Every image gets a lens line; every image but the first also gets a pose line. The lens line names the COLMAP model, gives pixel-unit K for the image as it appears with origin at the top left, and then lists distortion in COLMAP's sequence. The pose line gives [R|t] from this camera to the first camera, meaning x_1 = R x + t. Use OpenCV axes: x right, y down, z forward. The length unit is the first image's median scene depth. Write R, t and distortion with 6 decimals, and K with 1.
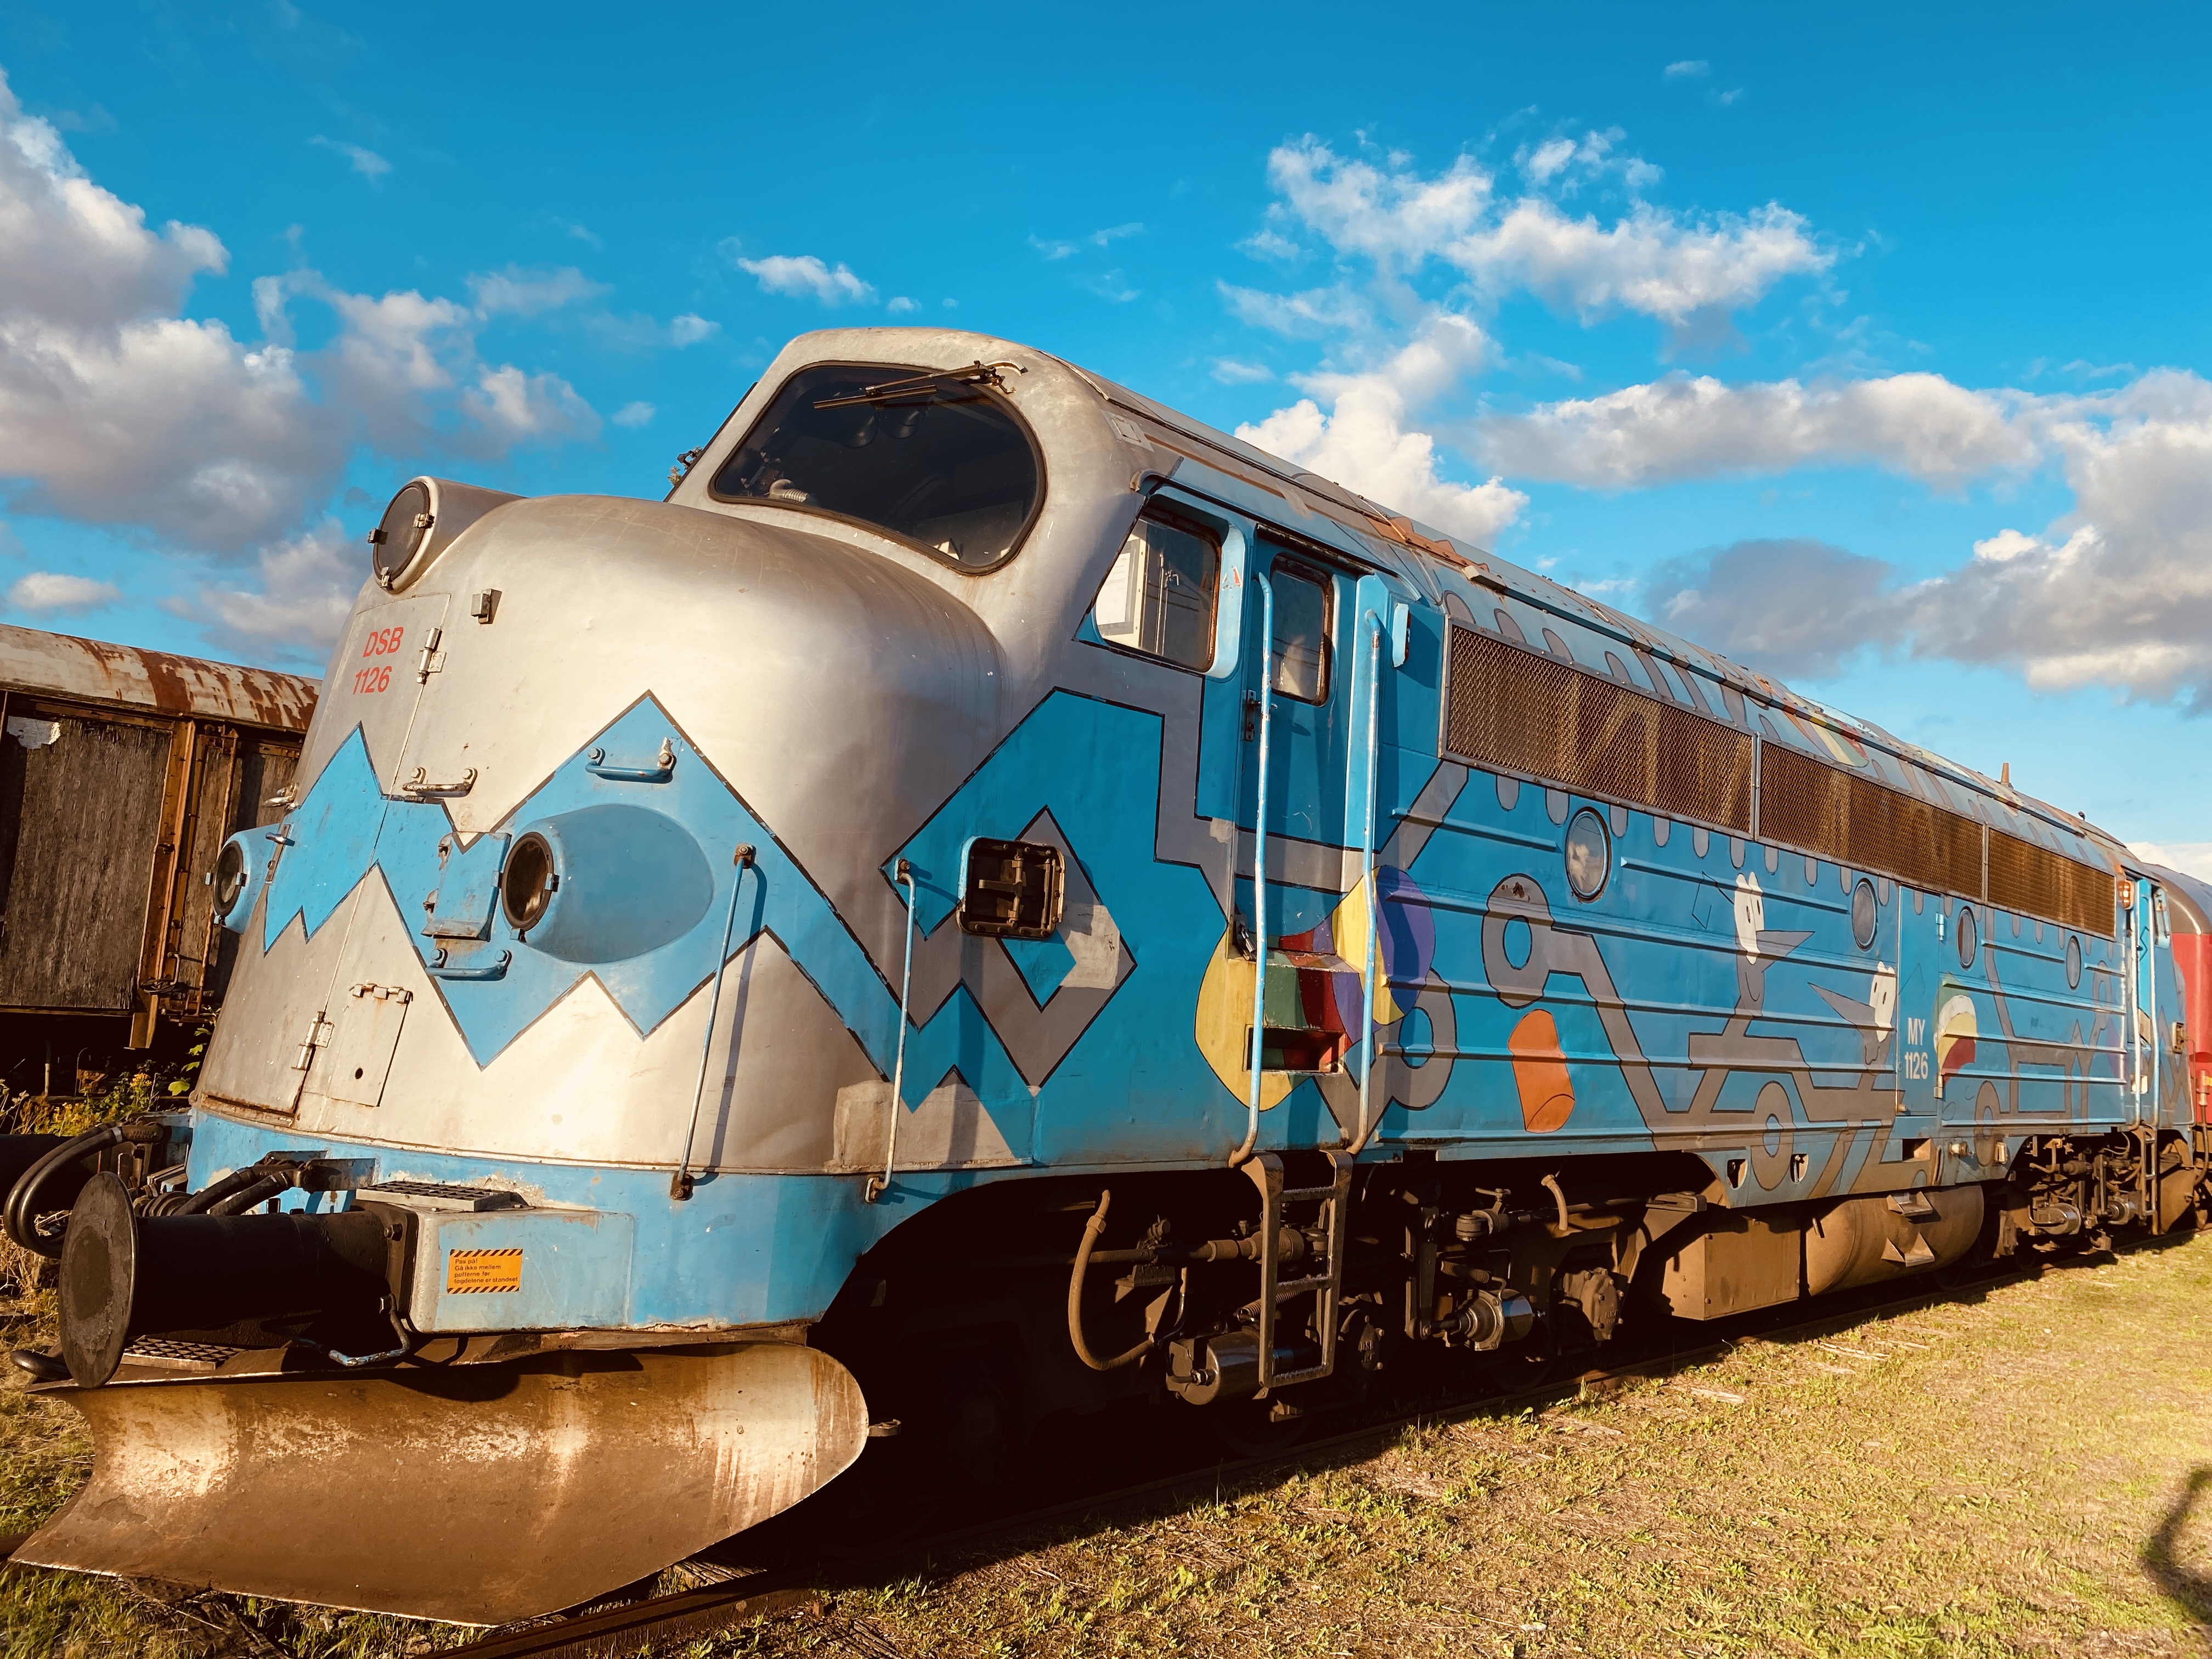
lens RADIAL K [[1731.0, 0, 1114.6], [0, 1731.0, 779.5], [0, 0, 1]] dist [0.032629, -0.040717]
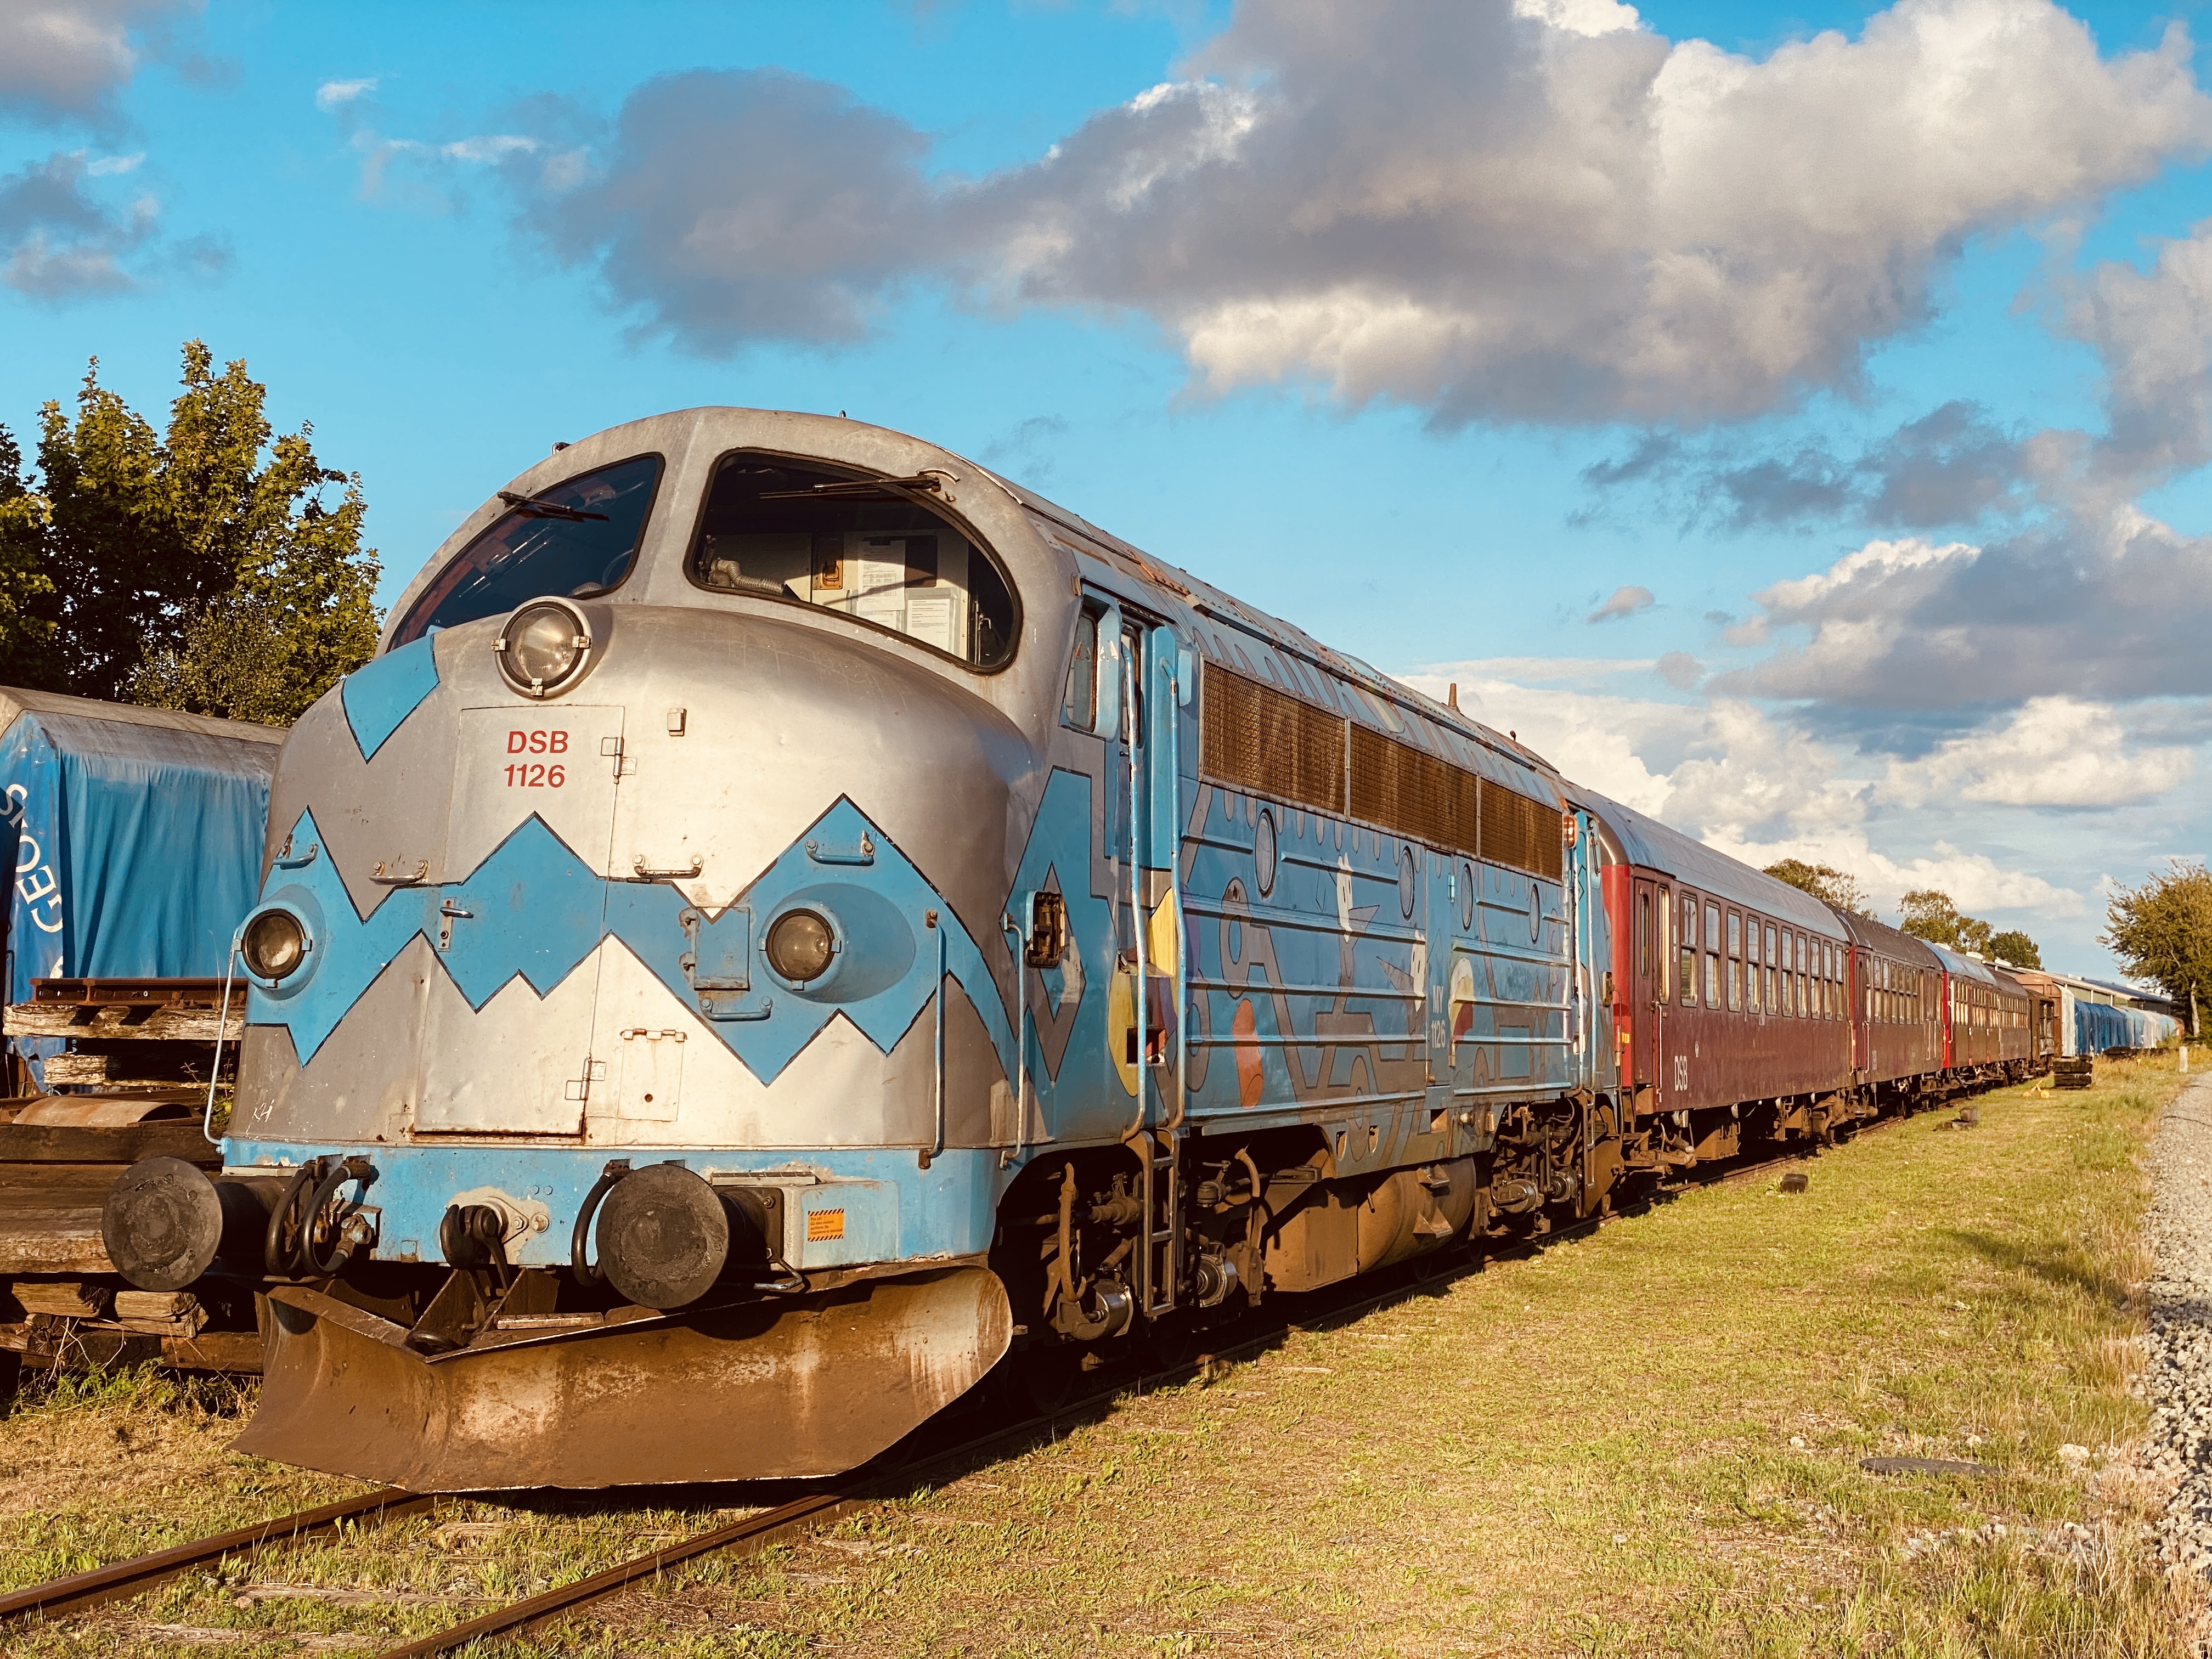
lens RADIAL K [[3421.5, 0, 1137.6], [0, 3421.5, 725.4], [0, 0, 1]] dist [0.127740, -0.082920]
pose [[0.893451, -0.018526, 0.448779, -0.985831], [-0.005125, 0.998664, 0.051429, -0.190003], [-0.449132, -0.048249, 0.892162, -1.126021]]
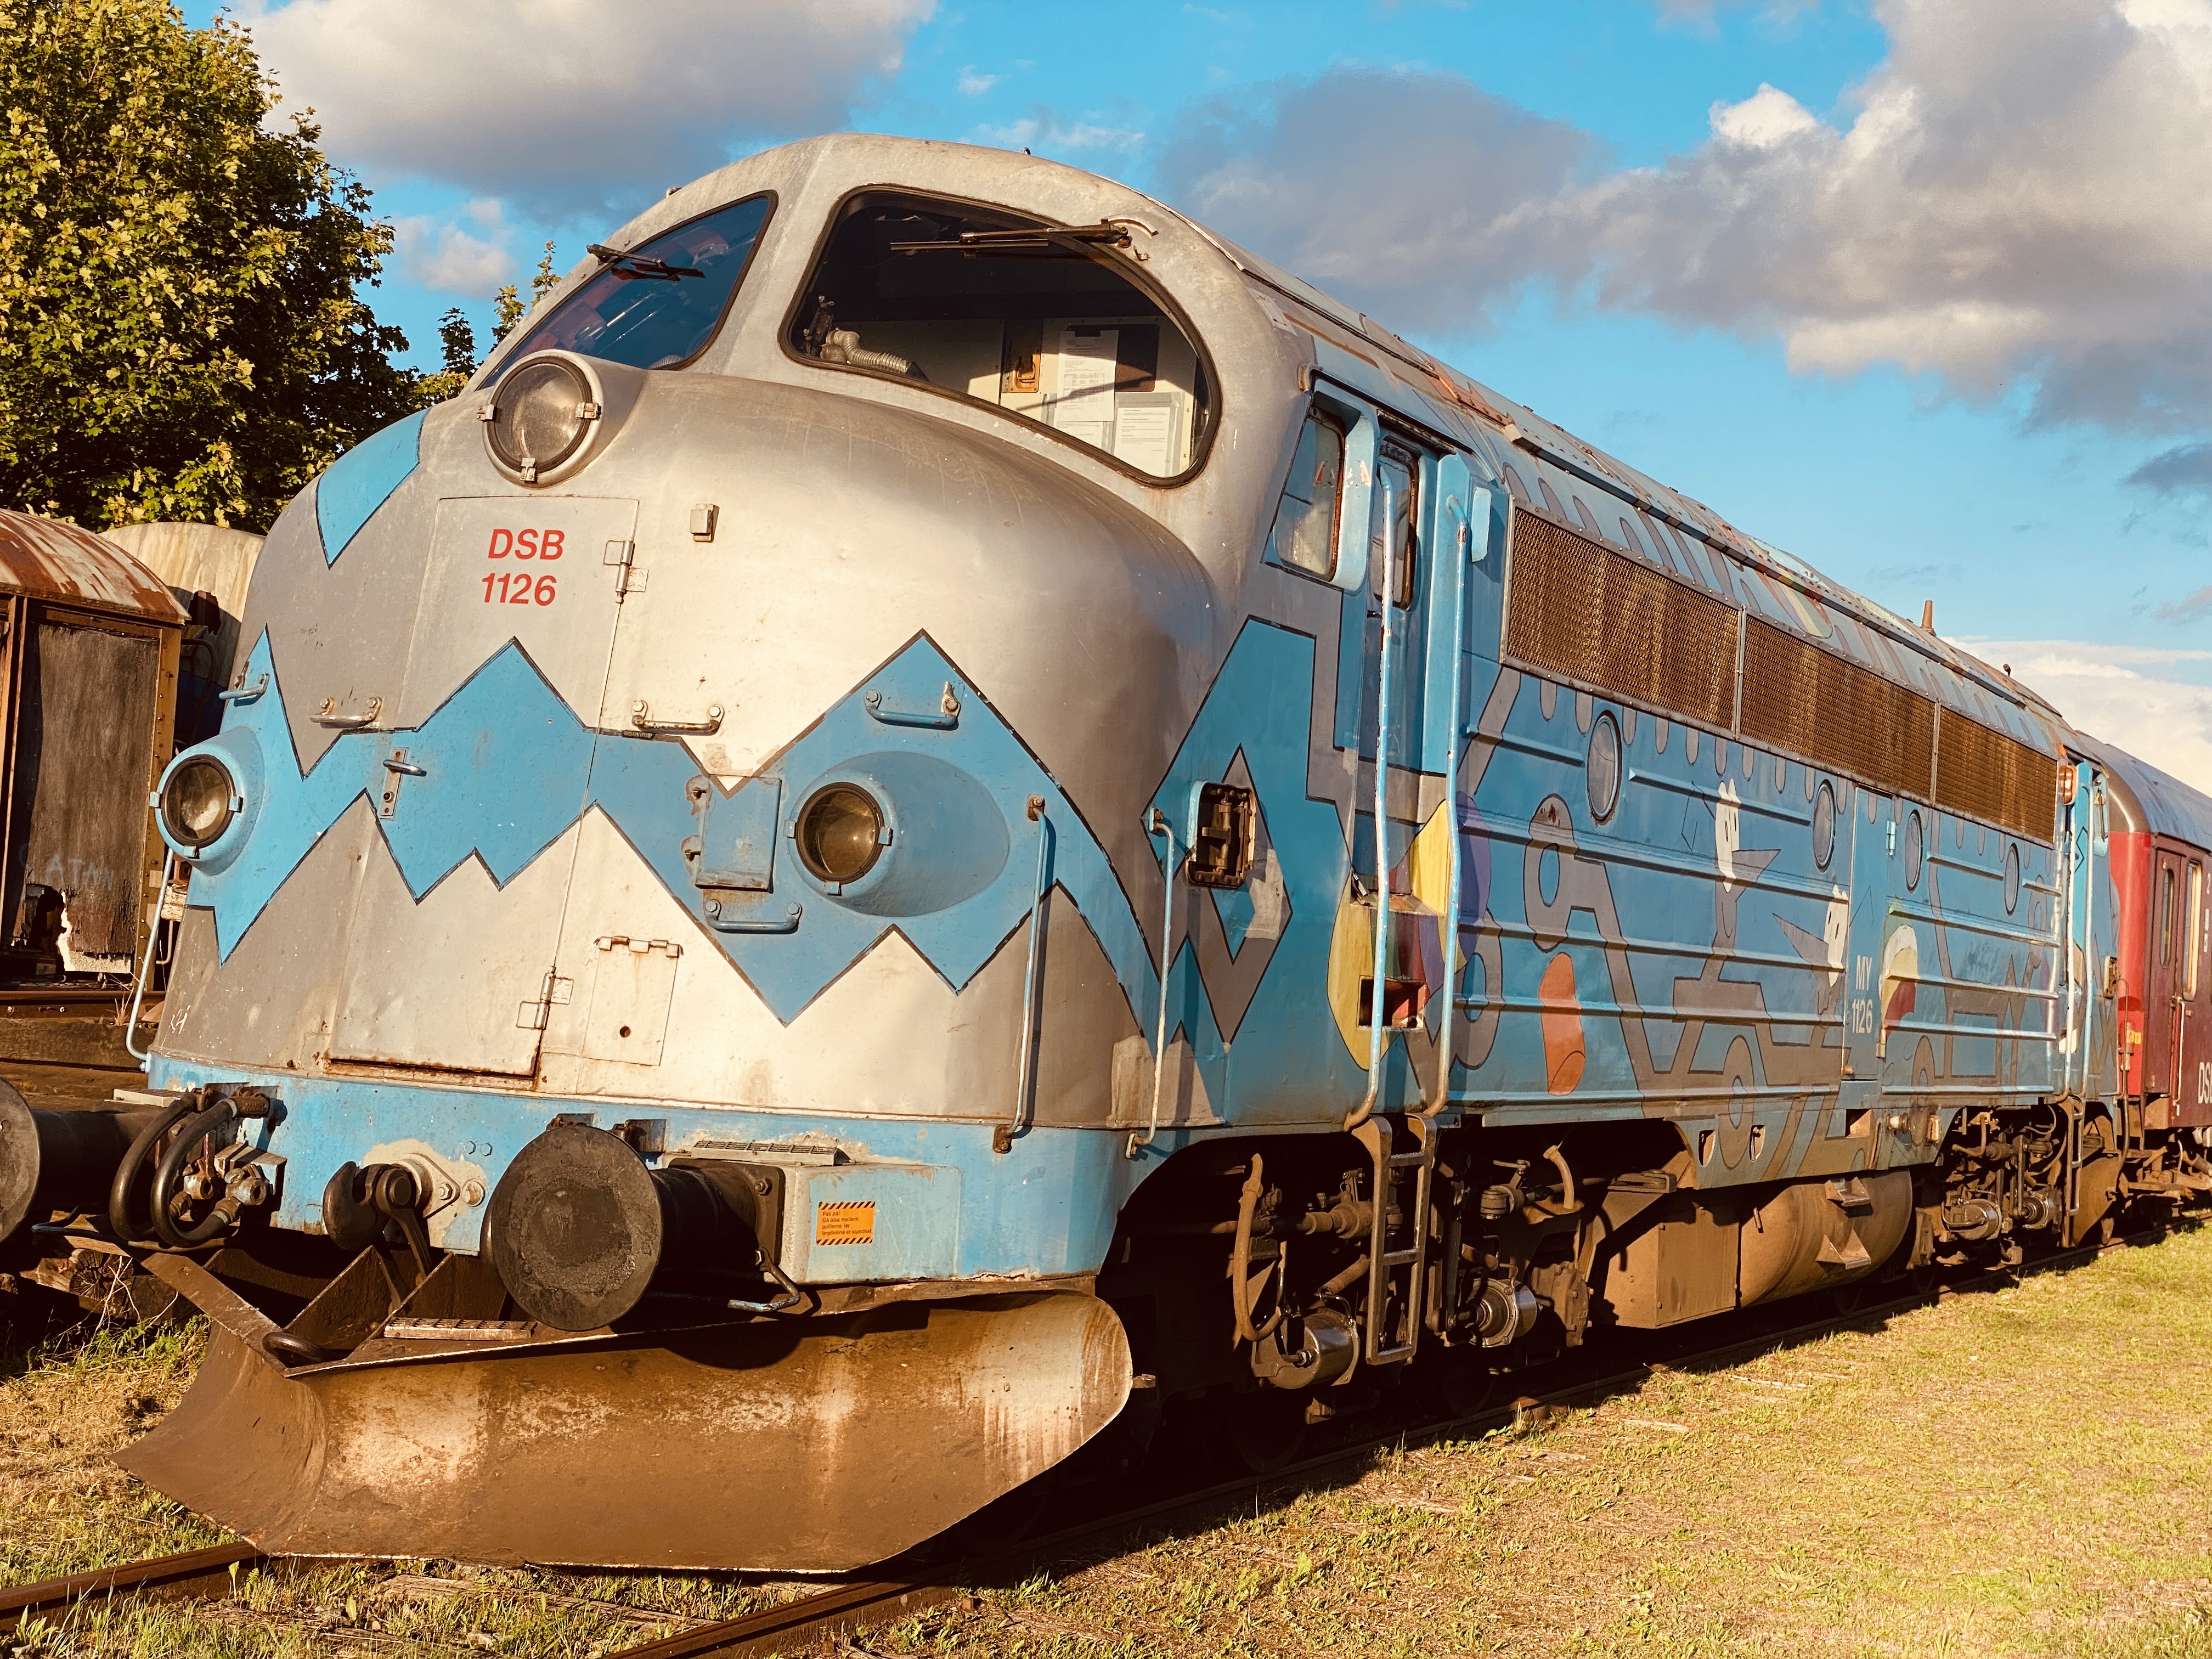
lens RADIAL K [[3421.5, 0, 1137.6], [0, 3421.5, 725.4], [0, 0, 1]] dist [0.127740, -0.082920]
pose [[0.953425, 0.016945, 0.301154, -0.576700], [-0.039049, 0.996953, 0.067529, -0.104510], [-0.299092, -0.076144, 0.951181, -0.659878]]
